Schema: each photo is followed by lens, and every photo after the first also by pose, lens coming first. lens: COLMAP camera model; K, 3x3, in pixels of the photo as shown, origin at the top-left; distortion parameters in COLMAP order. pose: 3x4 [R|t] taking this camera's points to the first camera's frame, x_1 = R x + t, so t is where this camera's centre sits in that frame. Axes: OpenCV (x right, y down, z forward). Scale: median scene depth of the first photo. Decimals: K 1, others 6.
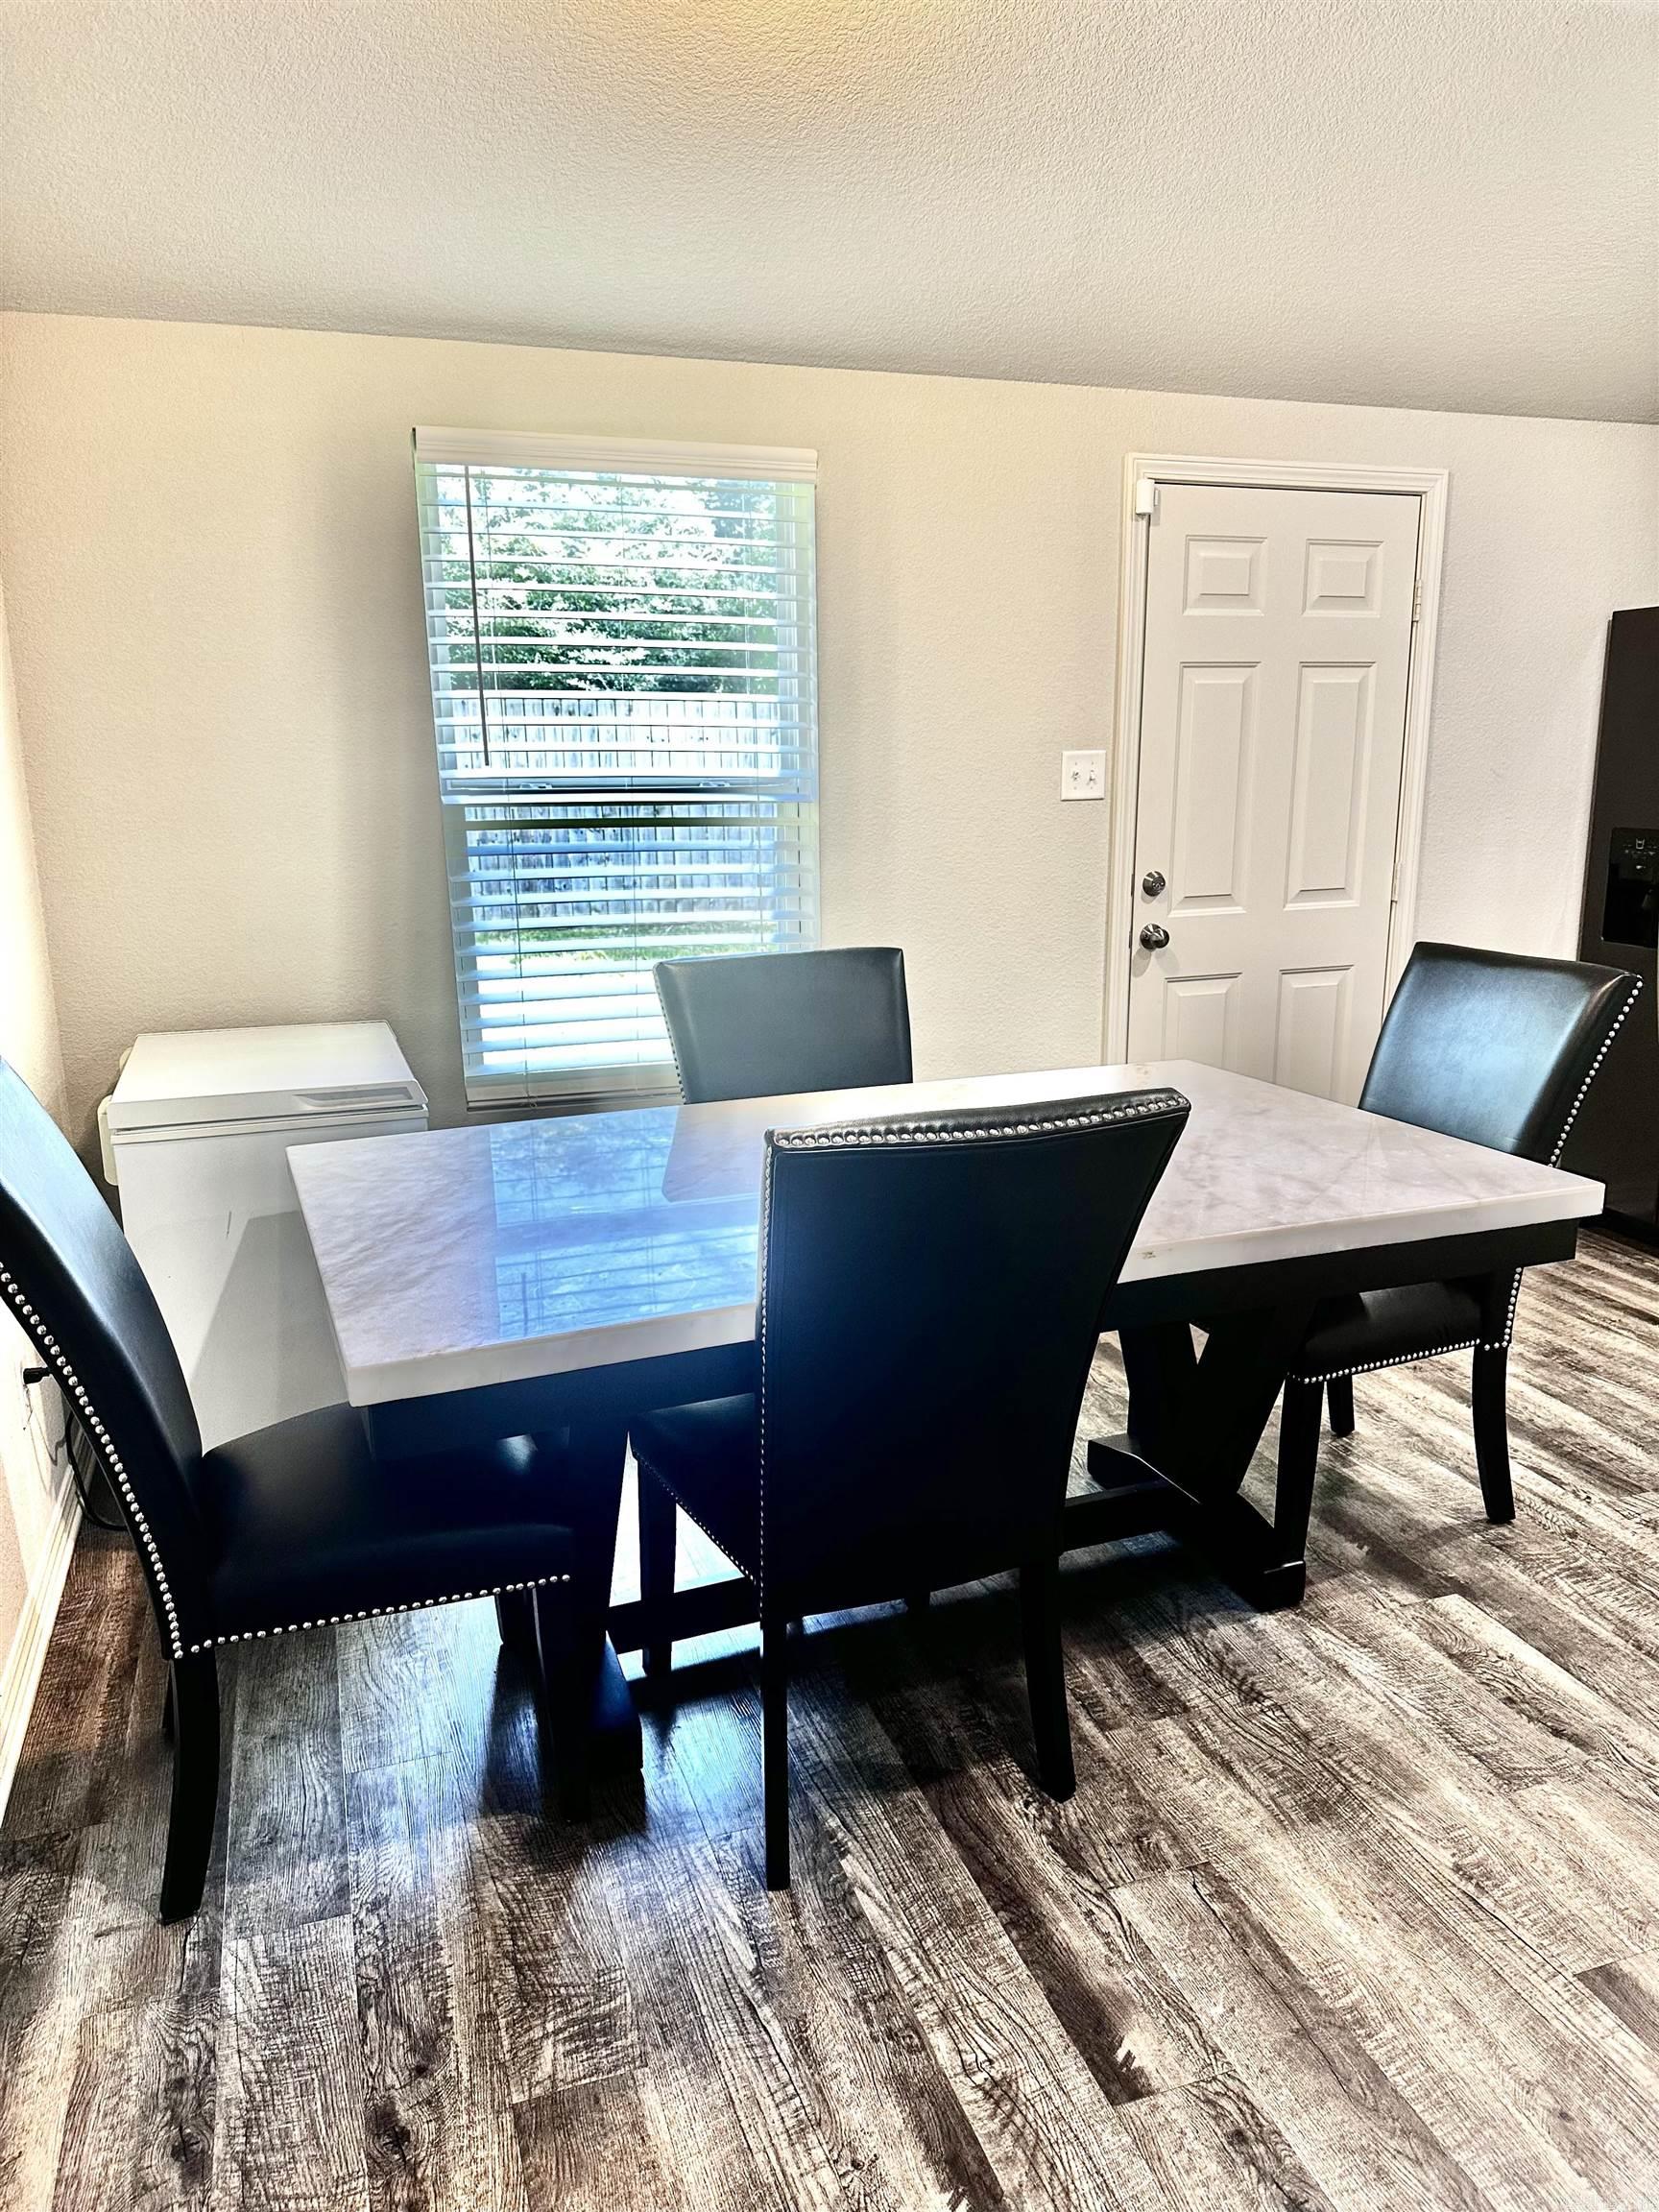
lens RADIAL K [[1559.9, 0, 826.6], [0, 1559.9, 1099.2], [0, 0, 1]] dist [0.069249, -0.094674]
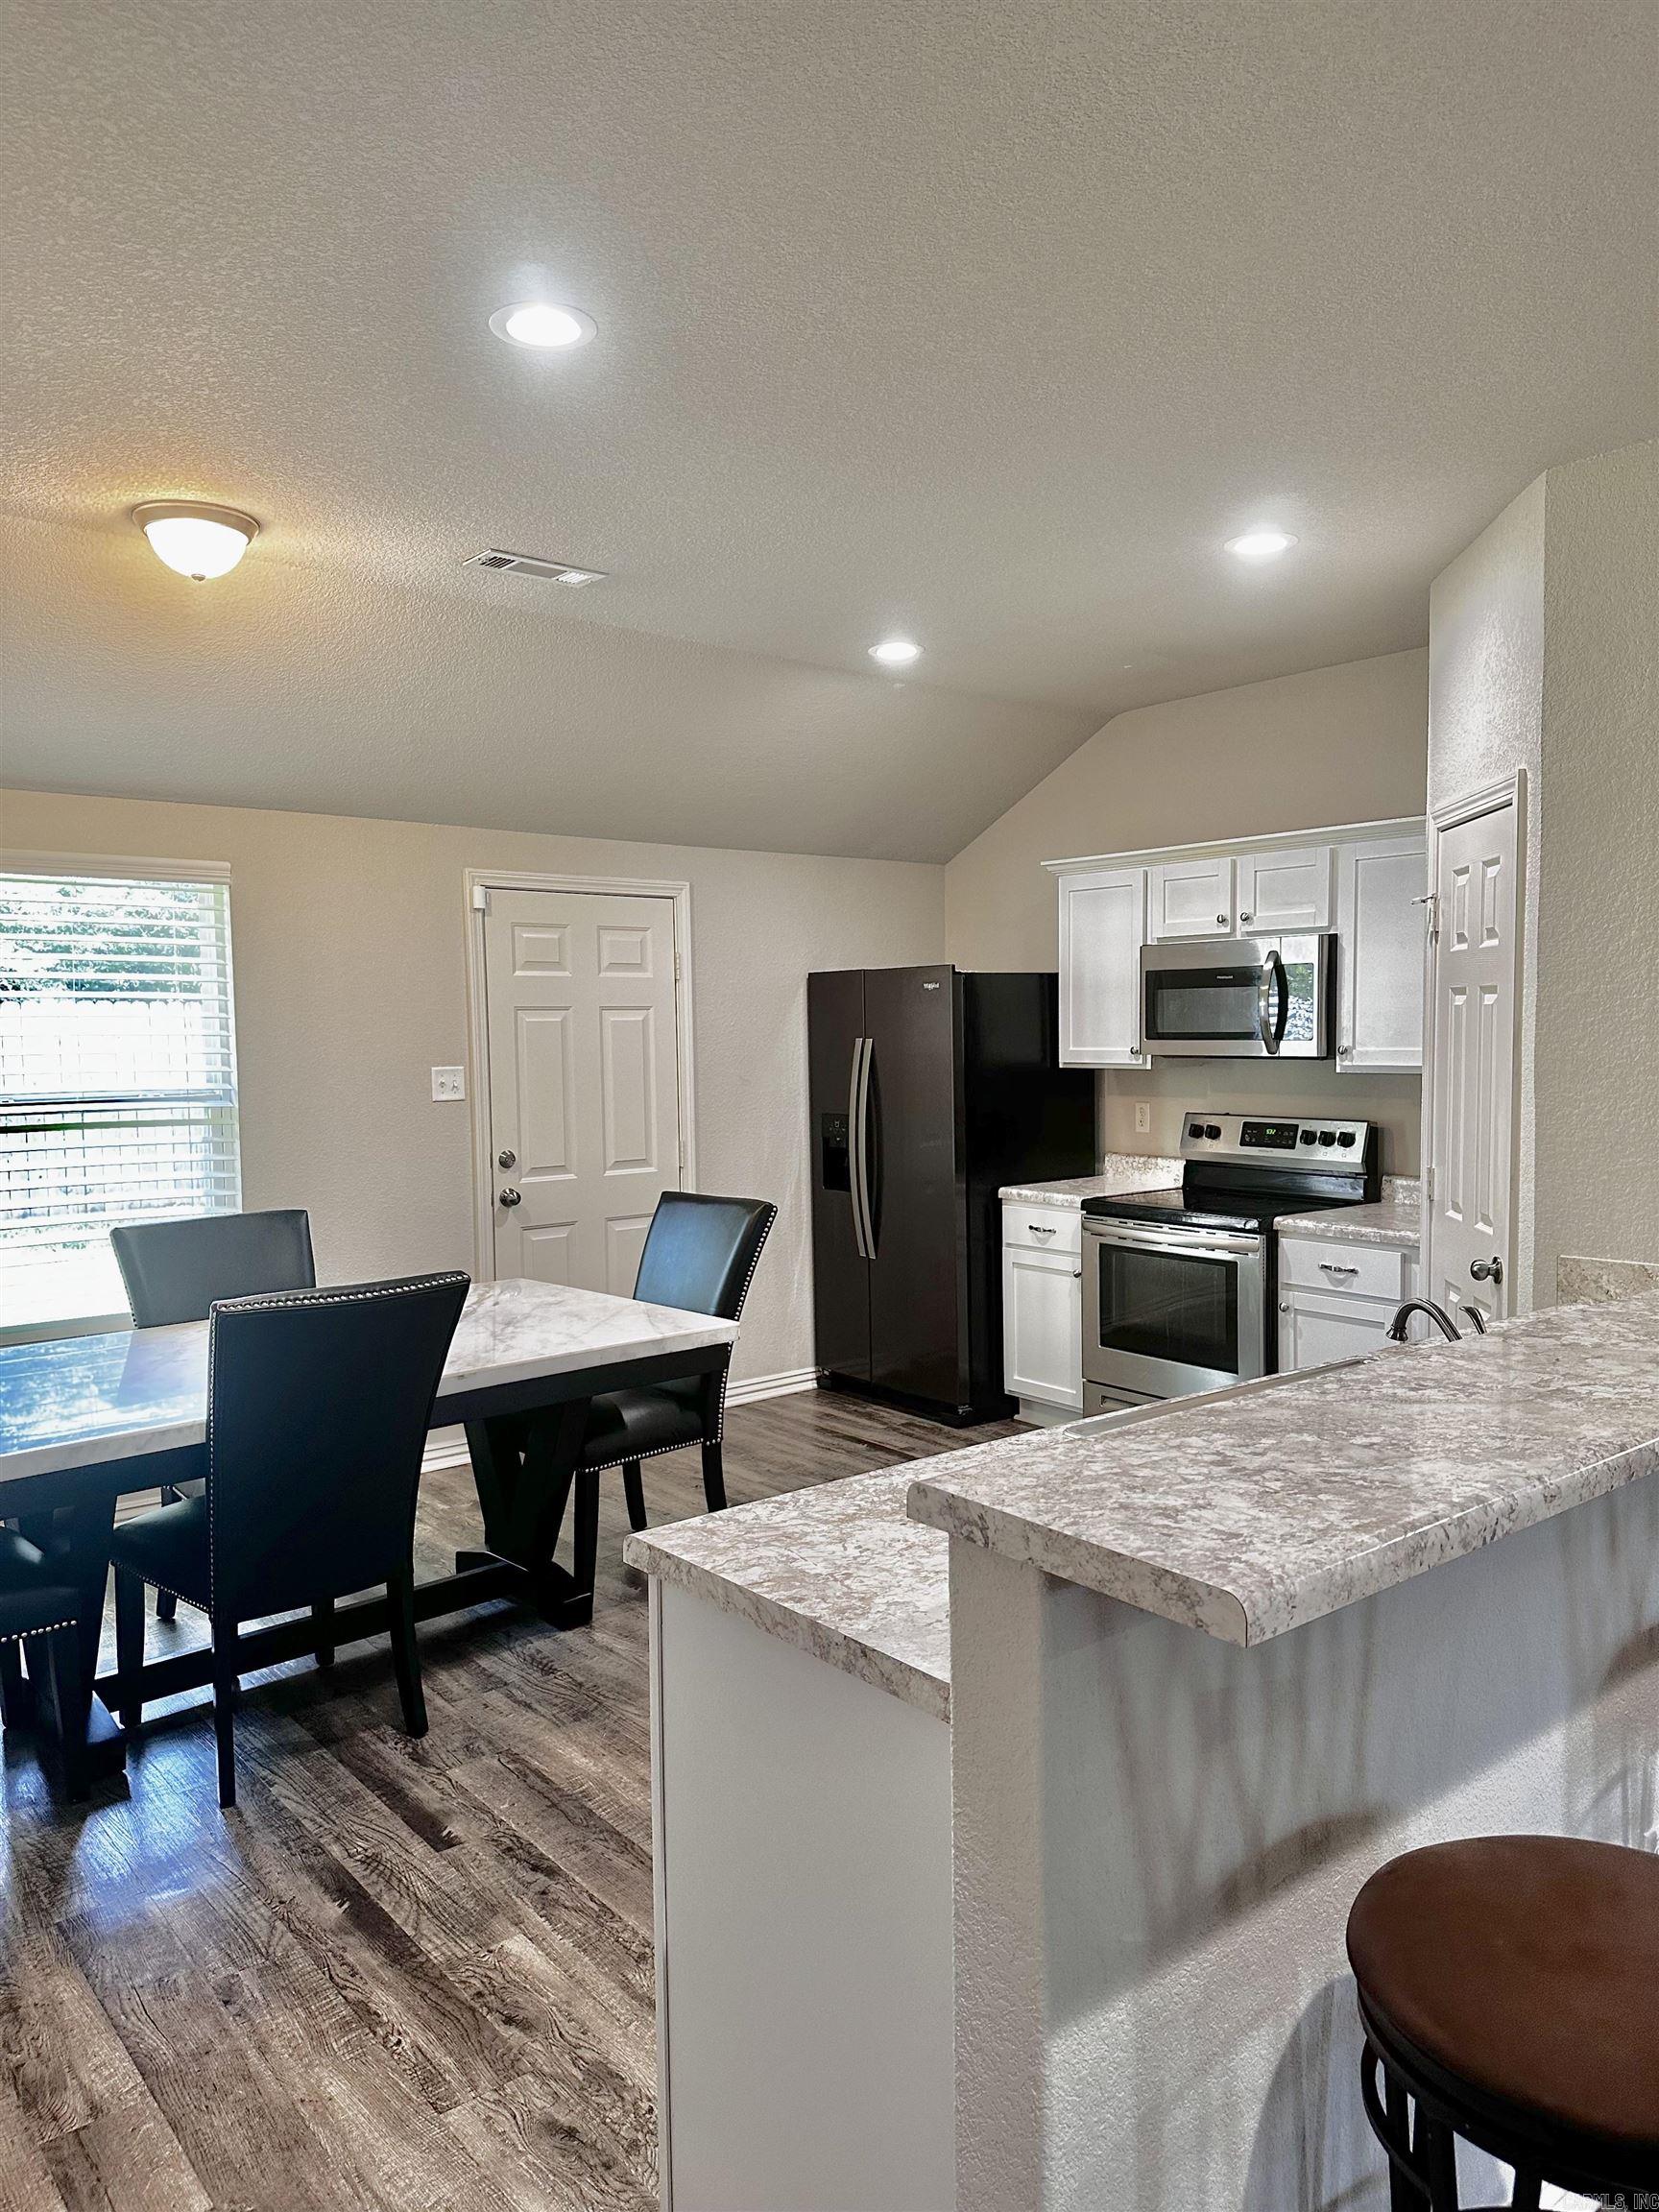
lens RADIAL K [[1559.9, 0, 858.0], [0, 1559.9, 1092.9], [0, 0, 1]] dist [0.069249, -0.094674]
pose [[0.931621, -0.018448, 0.362962, -0.003351], [0.082728, 0.983257, -0.162363, 0.094665], [-0.353890, 0.181288, 0.917549, -0.673358]]
